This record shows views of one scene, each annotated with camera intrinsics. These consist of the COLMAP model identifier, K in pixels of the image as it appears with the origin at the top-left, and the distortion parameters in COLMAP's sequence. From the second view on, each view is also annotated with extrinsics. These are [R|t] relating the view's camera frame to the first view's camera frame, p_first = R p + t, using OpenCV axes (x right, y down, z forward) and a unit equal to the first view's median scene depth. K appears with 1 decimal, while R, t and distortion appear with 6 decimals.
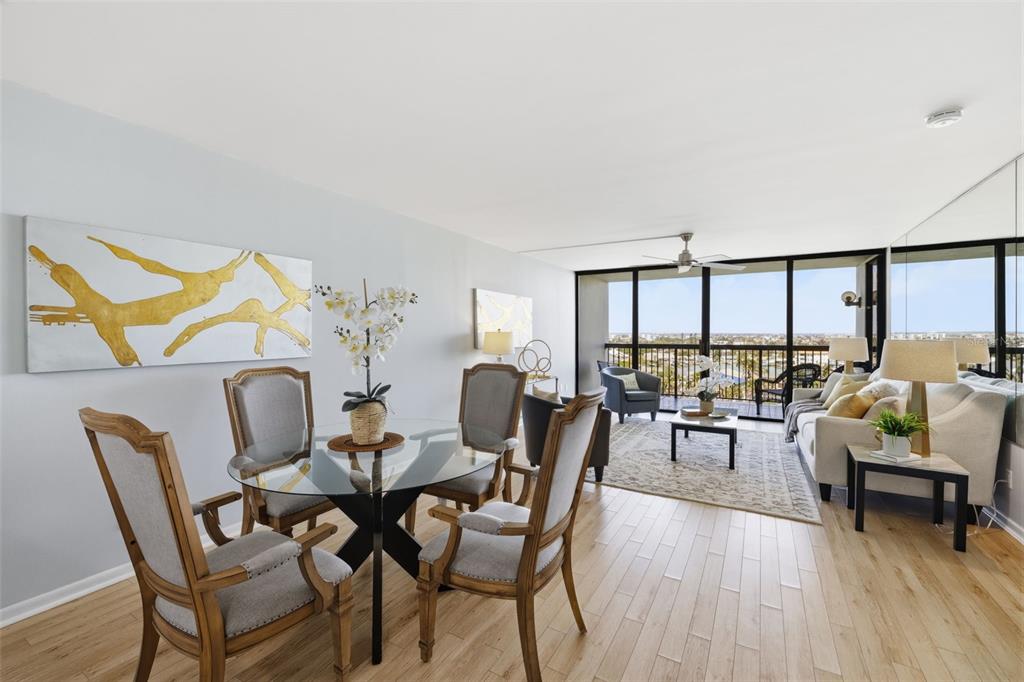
lens RADIAL K [[429.8, 0, 508.7], [0, 429.8, 337.1], [0, 0, 1]] dist [-0.001042, 0.000378]
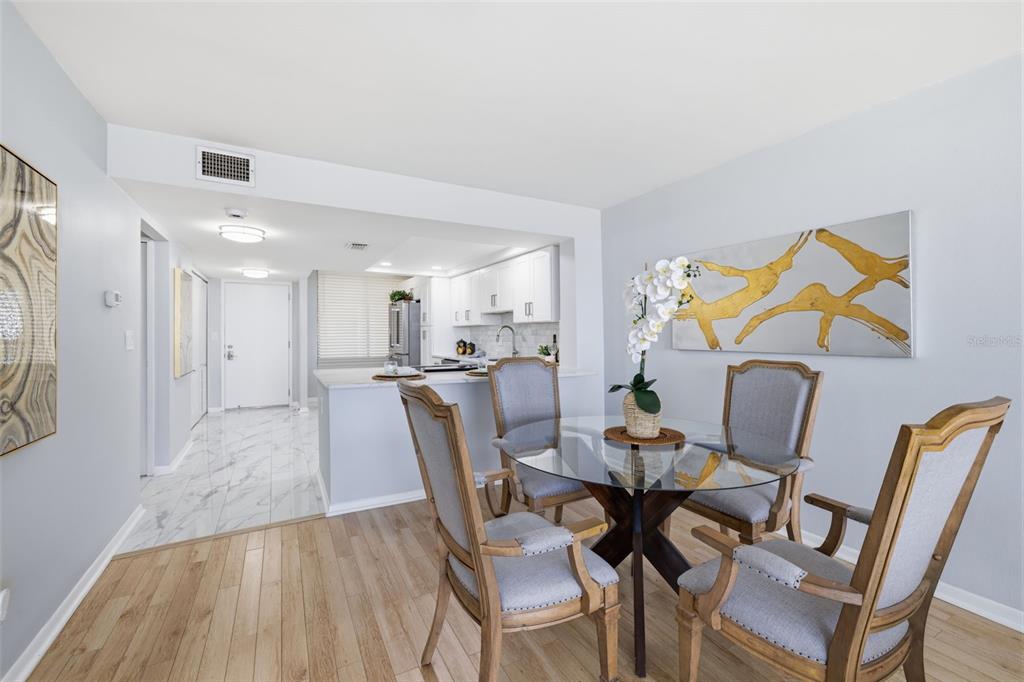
lens RADIAL K [[429.8, 0, 507.8], [0, 429.8, 335.8], [0, 0, 1]] dist [-0.001042, 0.000378]
pose [[-0.523000, 0.003801, -0.852324, 0.225848], [-0.008160, 0.999922, 0.009467, 0.006326], [0.852294, 0.011906, -0.522928, 0.440668]]
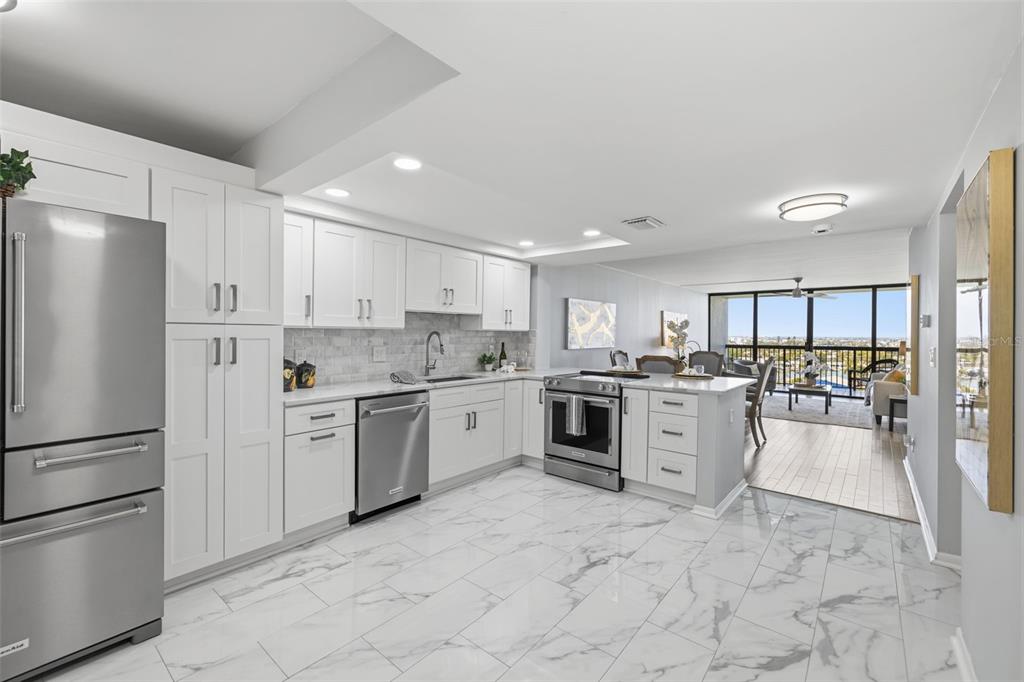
lens RADIAL K [[429.8, 0, 509.7], [0, 429.8, 337.2], [0, 0, 1]] dist [-0.001042, 0.000378]
pose [[0.984668, 0.008806, -0.174215, -0.325665], [-0.009409, 0.999952, -0.002635, 0.002907], [0.174183, 0.004234, 0.984704, -0.686759]]
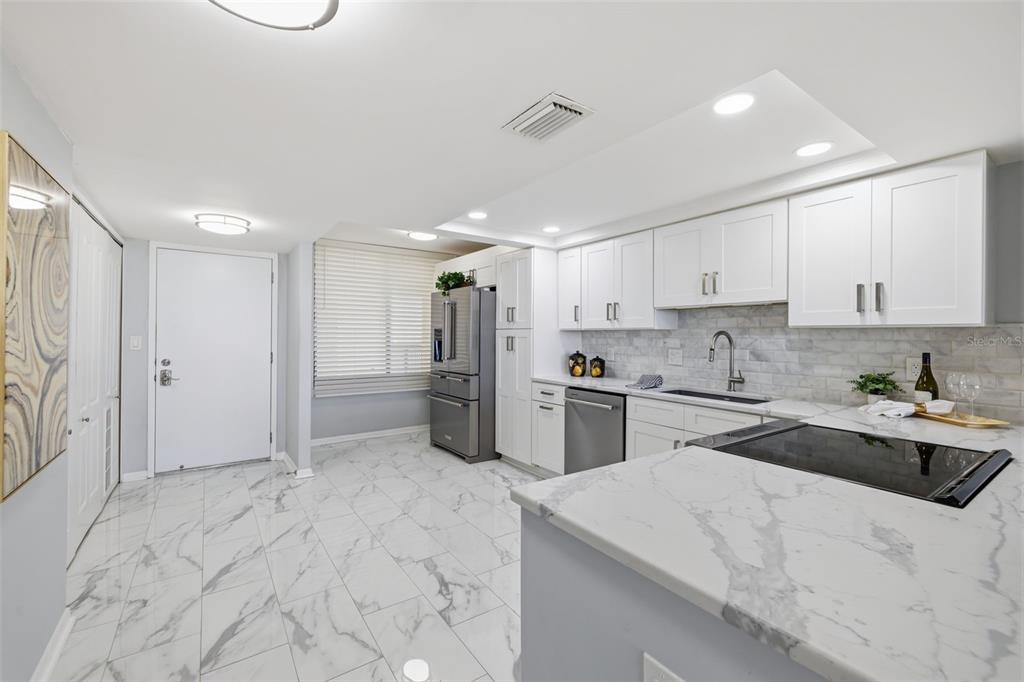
lens RADIAL K [[429.8, 0, 508.5], [0, 429.8, 336.8], [0, 0, 1]] dist [-0.001042, 0.000378]
pose [[-0.424457, -0.000212, -0.905448, -0.001000], [-0.017183, 0.999822, 0.007821, 0.000209], [0.905285, 0.018878, -0.424385, -0.057666]]
